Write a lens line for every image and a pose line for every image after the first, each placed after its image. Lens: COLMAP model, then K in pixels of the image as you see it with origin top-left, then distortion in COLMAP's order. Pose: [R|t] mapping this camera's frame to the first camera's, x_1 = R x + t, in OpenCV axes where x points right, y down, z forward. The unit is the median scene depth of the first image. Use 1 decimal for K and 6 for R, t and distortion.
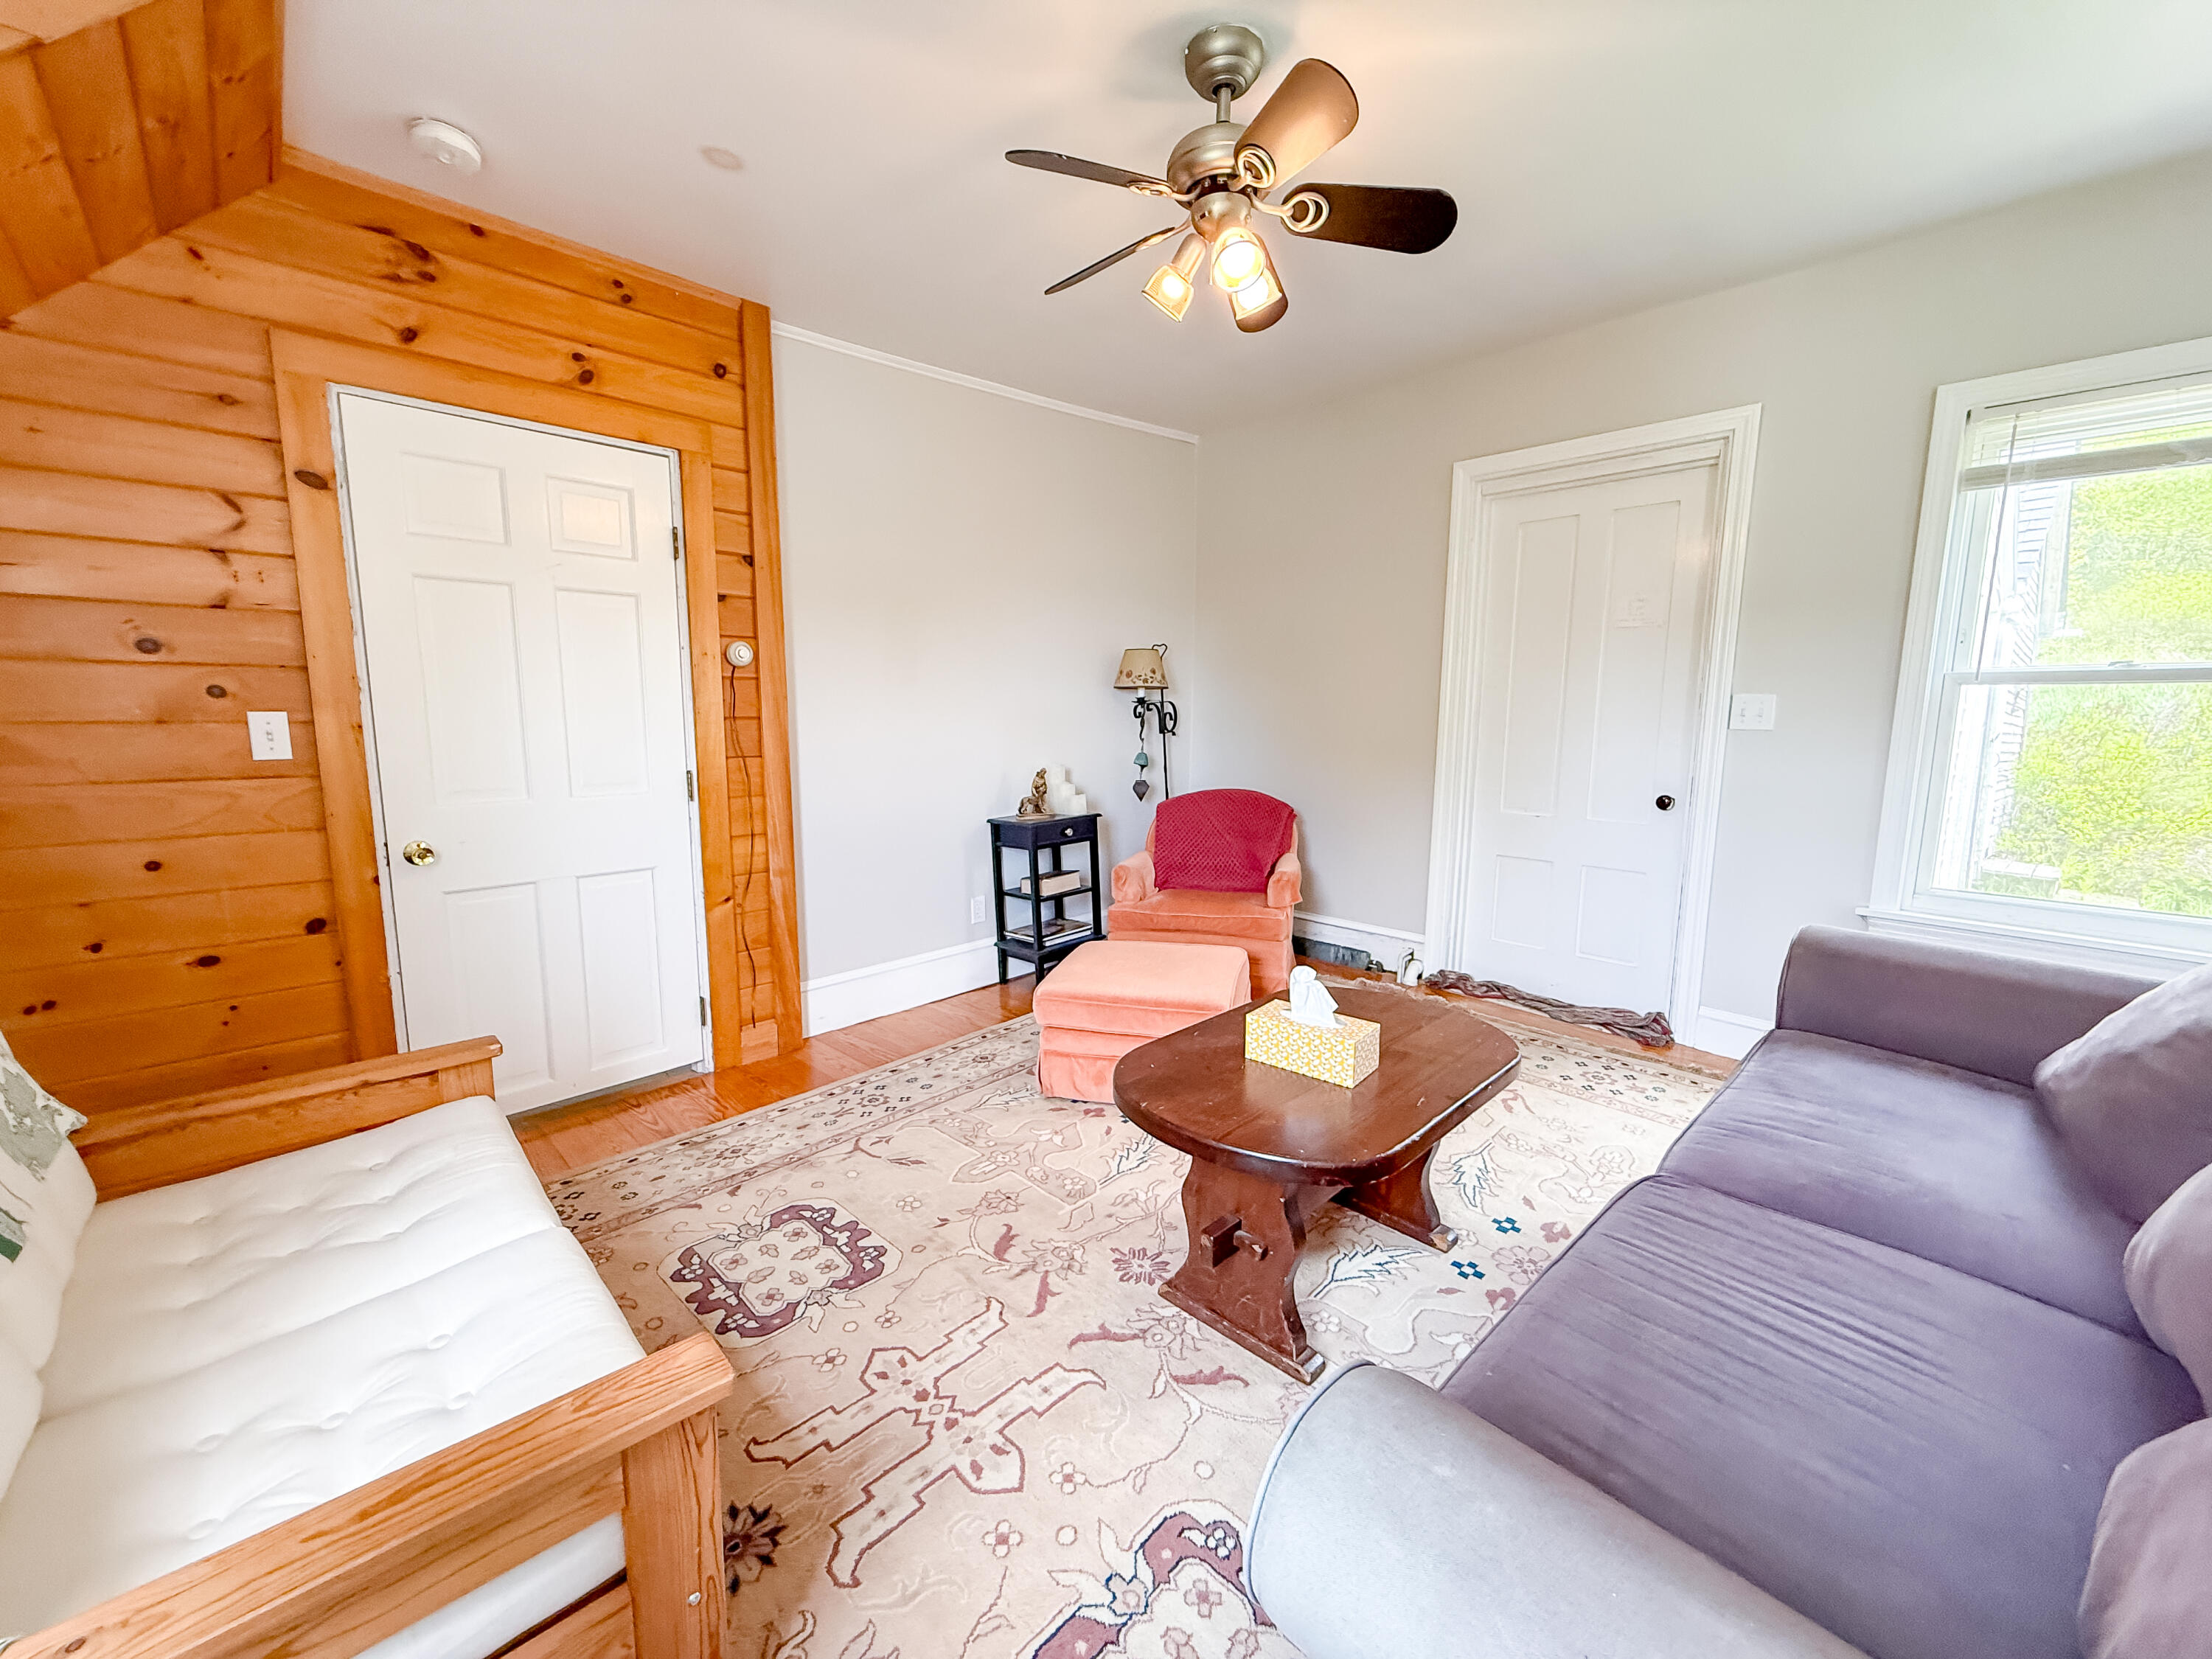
lens RADIAL K [[881.0, 0, 1099.9], [0, 881.0, 829.6], [0, 0, 1]] dist [0.001045, -0.000402]
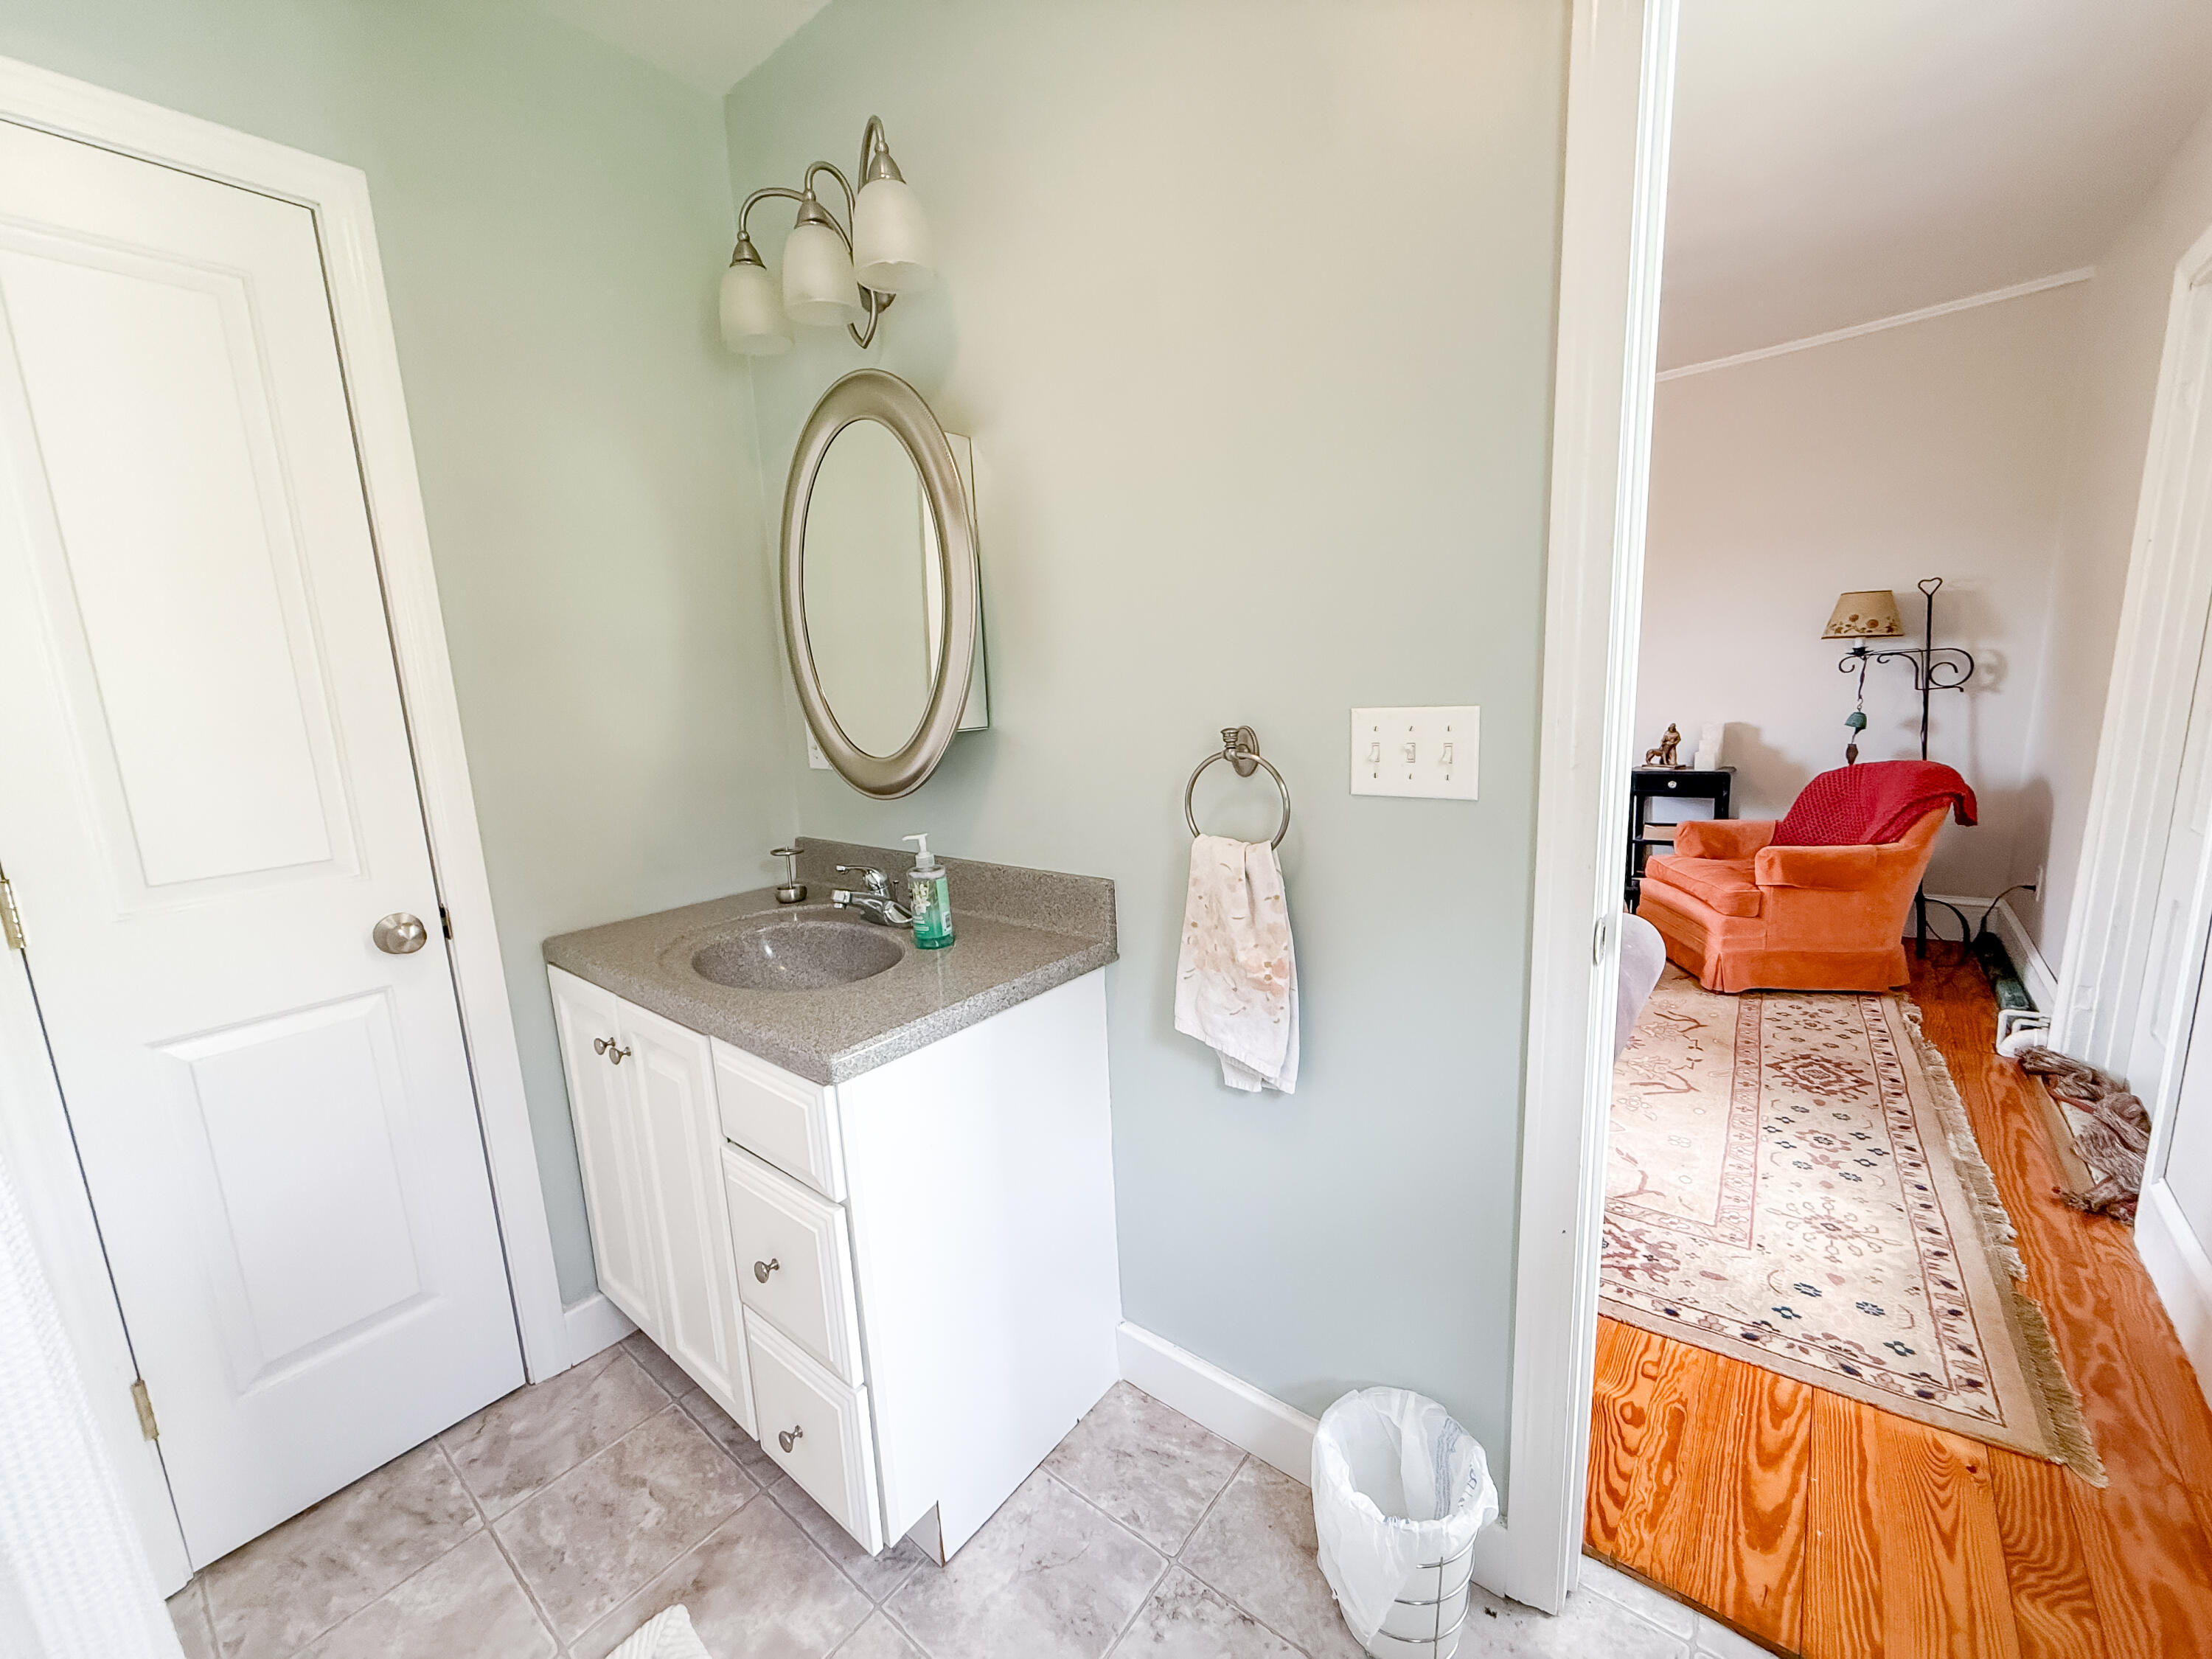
lens RADIAL K [[881.0, 0, 1099.8], [0, 881.0, 828.3], [0, 0, 1]] dist [0.001045, -0.000402]
pose [[0.128505, 0.163113, -0.978203, 1.460081], [-0.094195, 0.983929, 0.151694, -0.065070], [0.987225, 0.072648, 0.141804, 0.269528]]
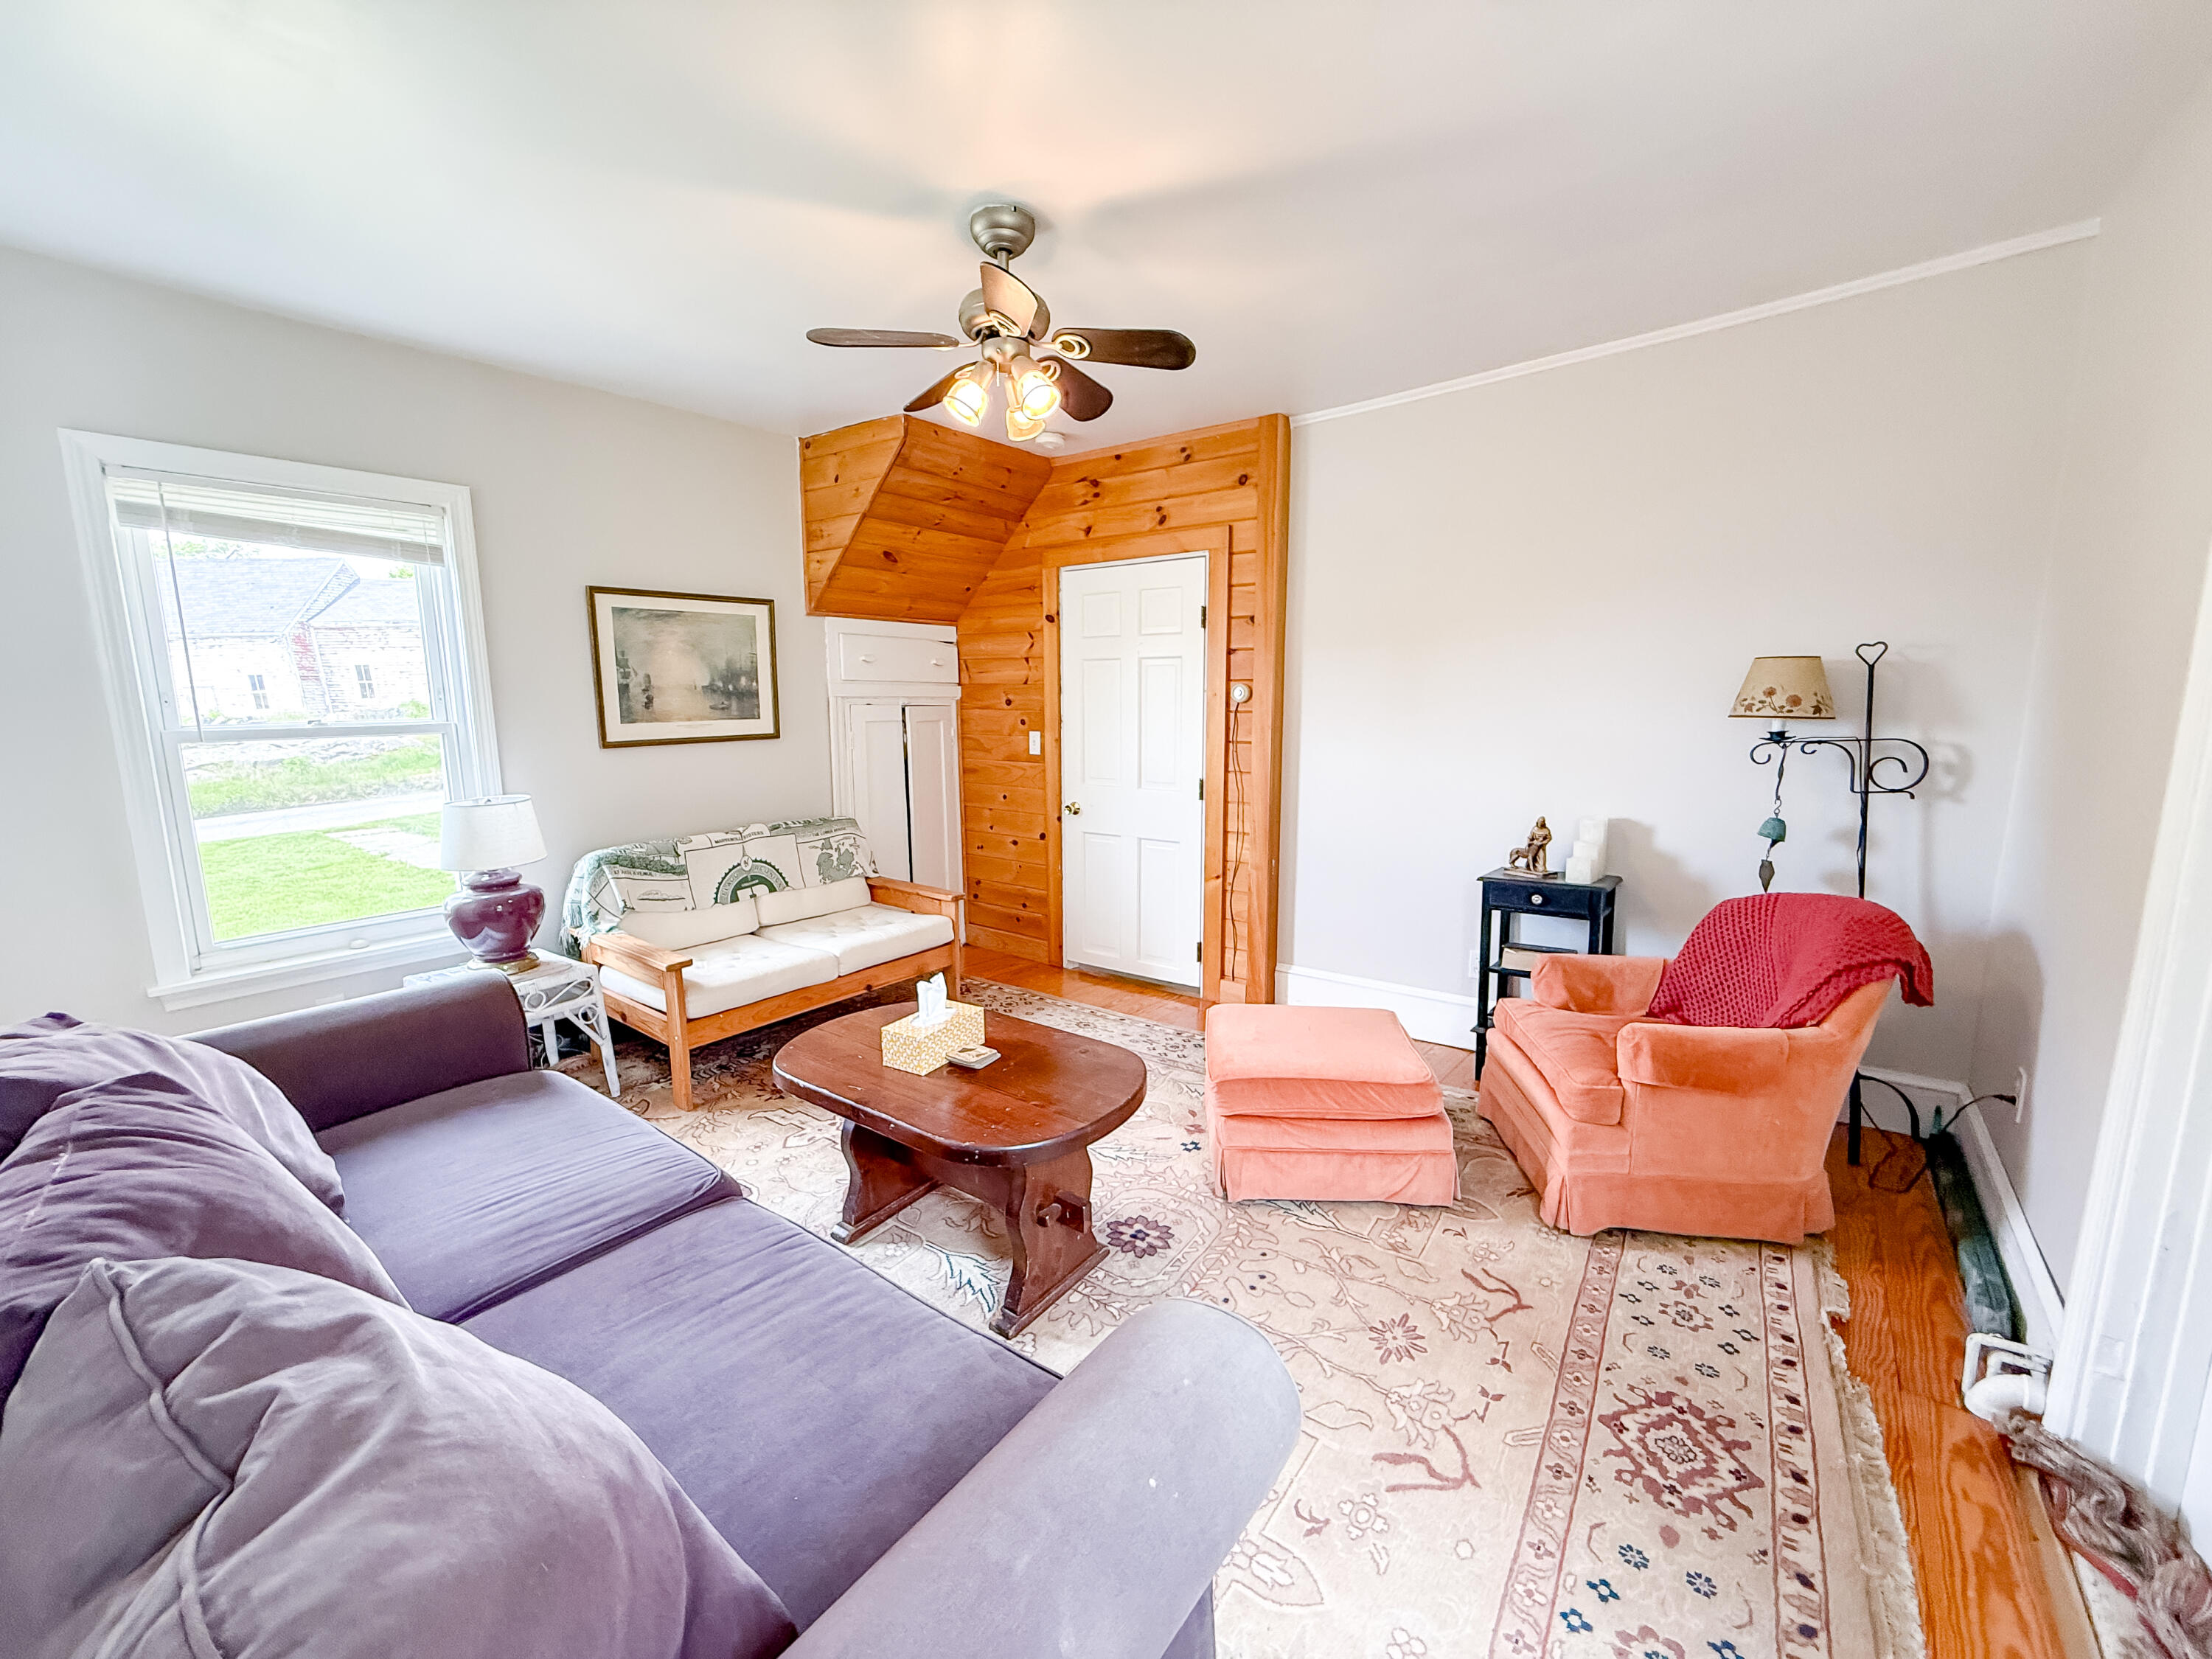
lens RADIAL K [[881.0, 0, 1098.4], [0, 881.0, 829.2], [0, 0, 1]] dist [0.001045, -0.000402]
pose [[0.154065, 0.140922, -0.977960, 1.066845], [-0.134528, 0.983552, 0.120535, -0.161824], [0.978860, 0.112993, 0.170489, 0.738048]]
